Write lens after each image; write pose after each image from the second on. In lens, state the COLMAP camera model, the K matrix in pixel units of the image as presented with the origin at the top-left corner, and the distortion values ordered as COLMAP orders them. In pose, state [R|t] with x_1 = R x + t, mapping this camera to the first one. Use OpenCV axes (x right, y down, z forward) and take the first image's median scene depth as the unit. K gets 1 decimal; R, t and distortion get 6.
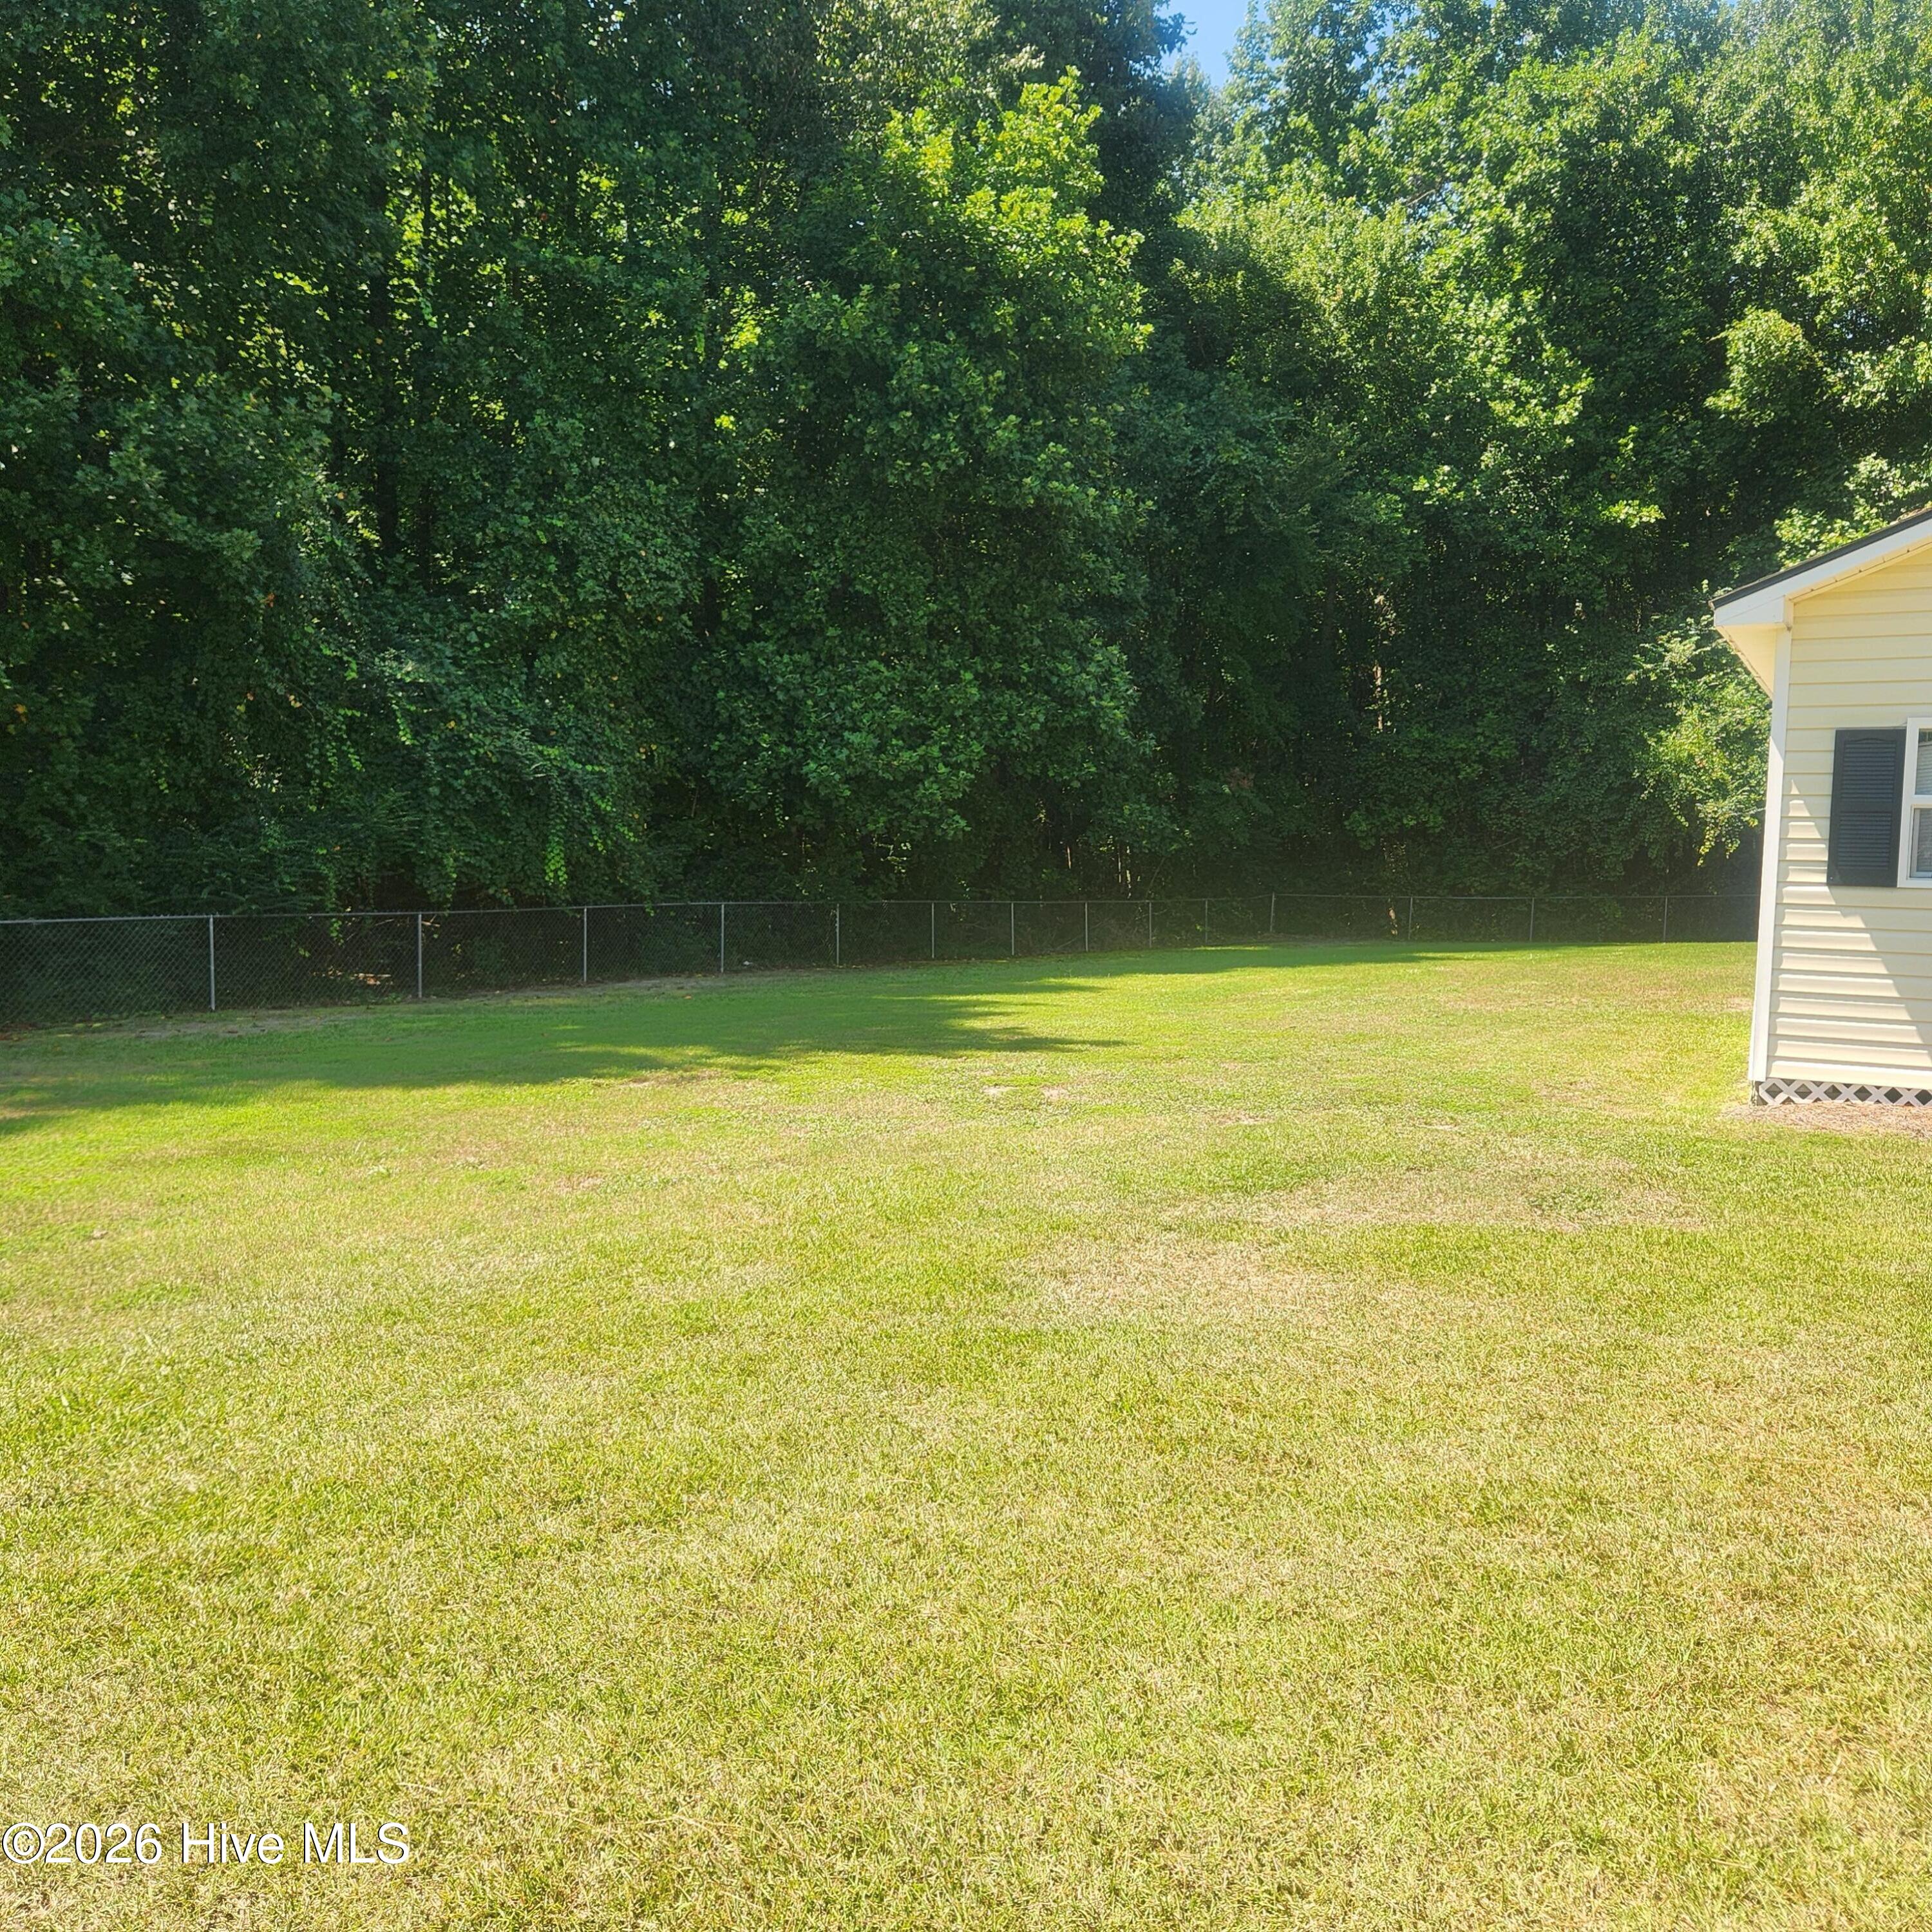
lens RADIAL K [[1711.3, 0, 991.1], [0, 1711.3, 959.4], [0, 0, 1]] dist [0.058707, -0.056367]
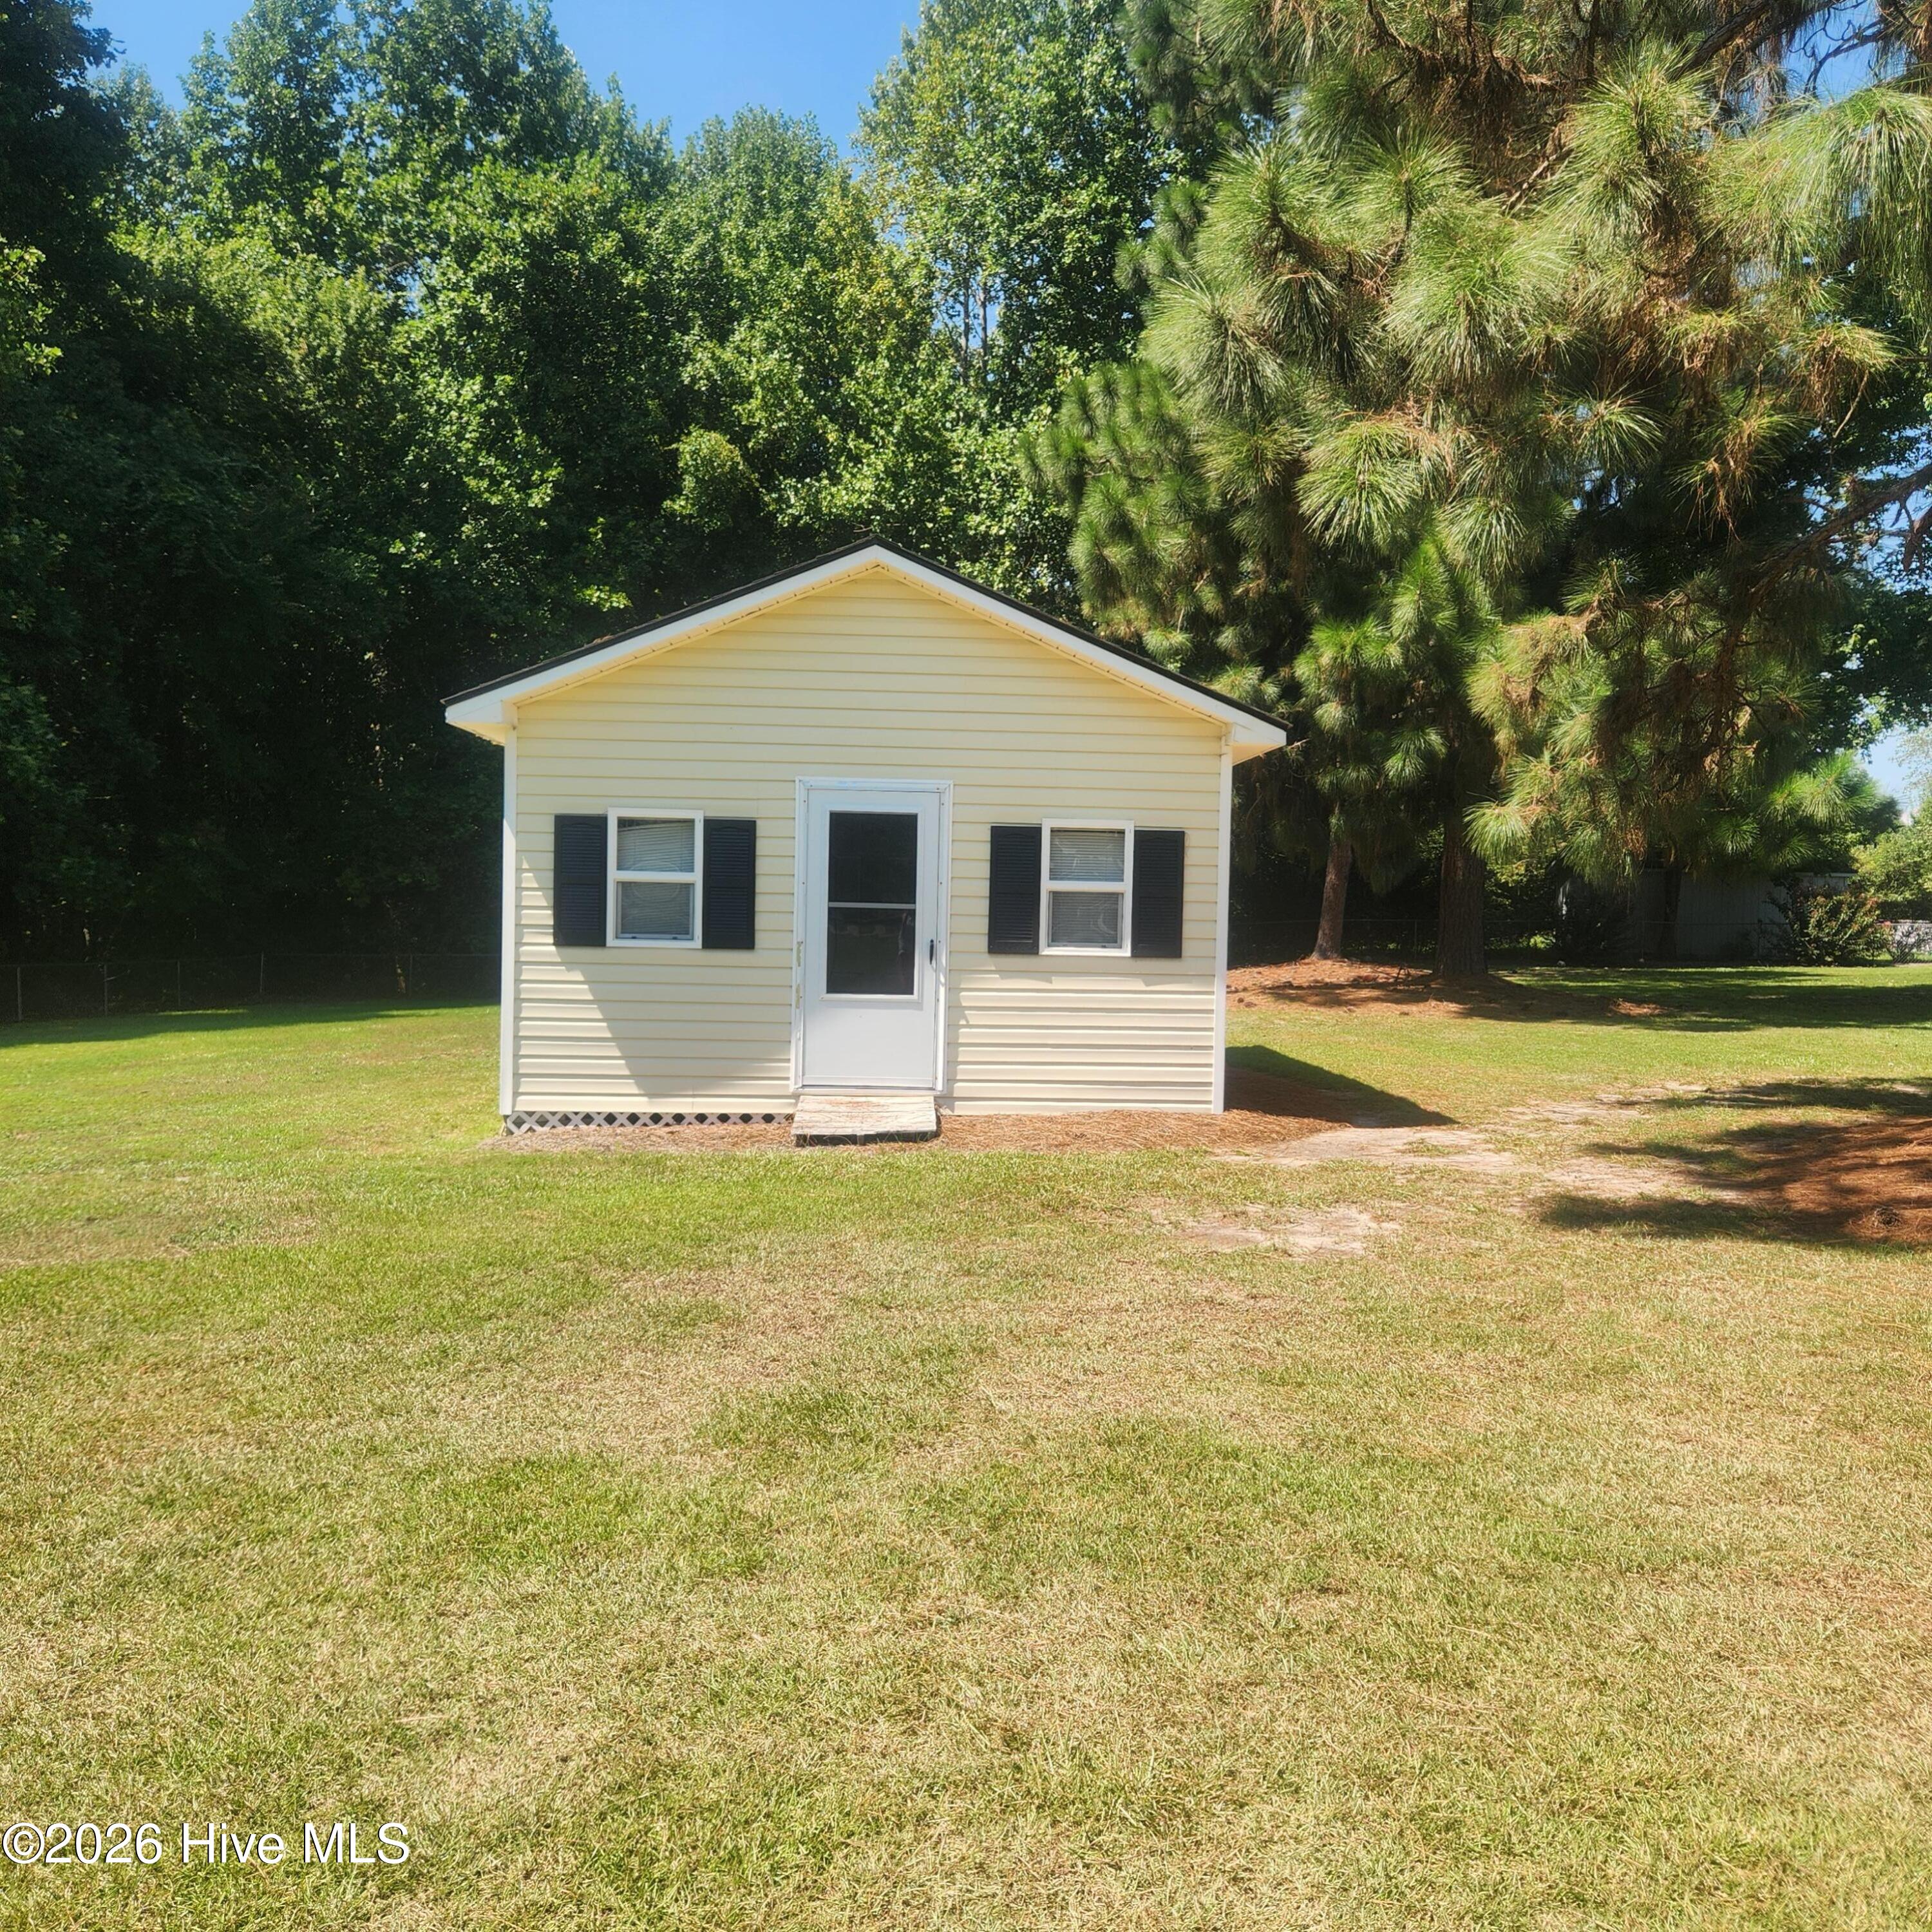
lens RADIAL K [[1711.3, 0, 991.1], [0, 1711.3, 959.4], [0, 0, 1]] dist [0.058707, -0.056367]
pose [[0.864389, -0.013144, 0.502652, 0.038222], [0.029469, 0.999264, -0.024548, 0.001138], [-0.501960, 0.036032, 0.864140, -0.042355]]
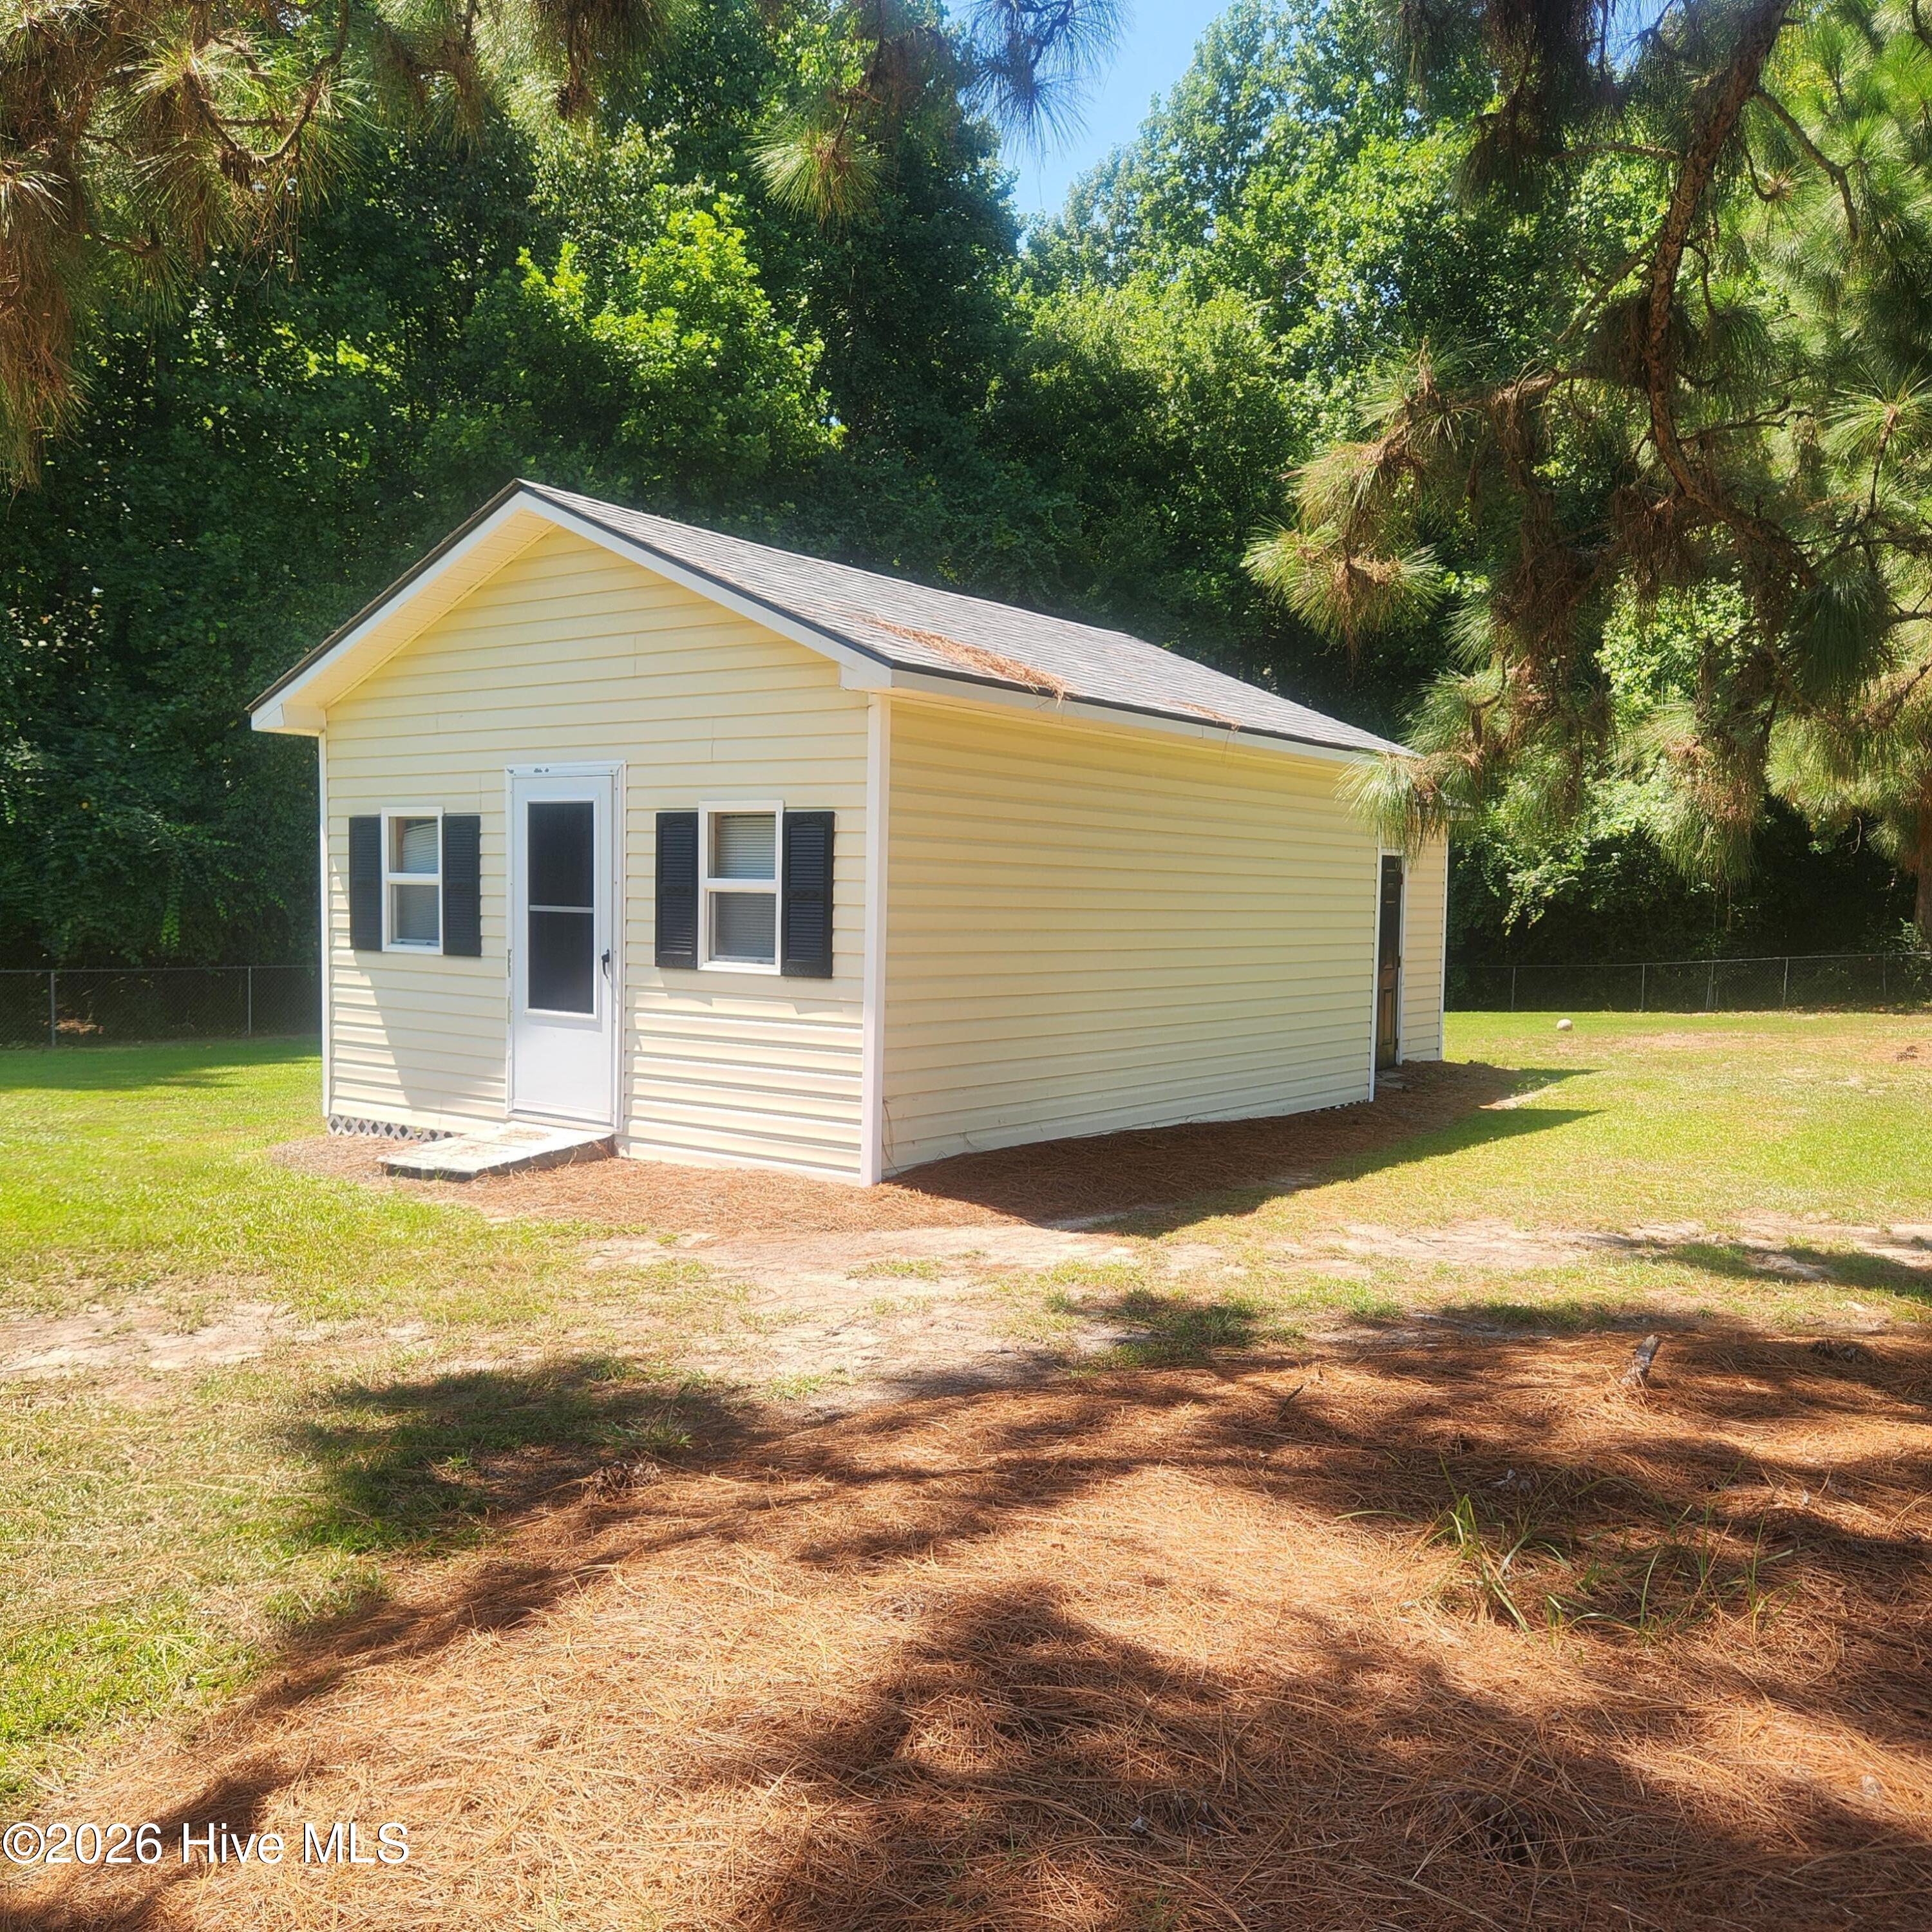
lens RADIAL K [[1759.0, 0, 1010.0], [0, 1759.0, 988.5], [0, 0, 1]] dist [0.032331, -0.023356]
pose [[0.985468, 0.015799, -0.169123, 0.285881], [-0.020451, 0.999458, -0.025798, 0.001389], [0.168623, 0.028882, 0.985257, -0.026208]]
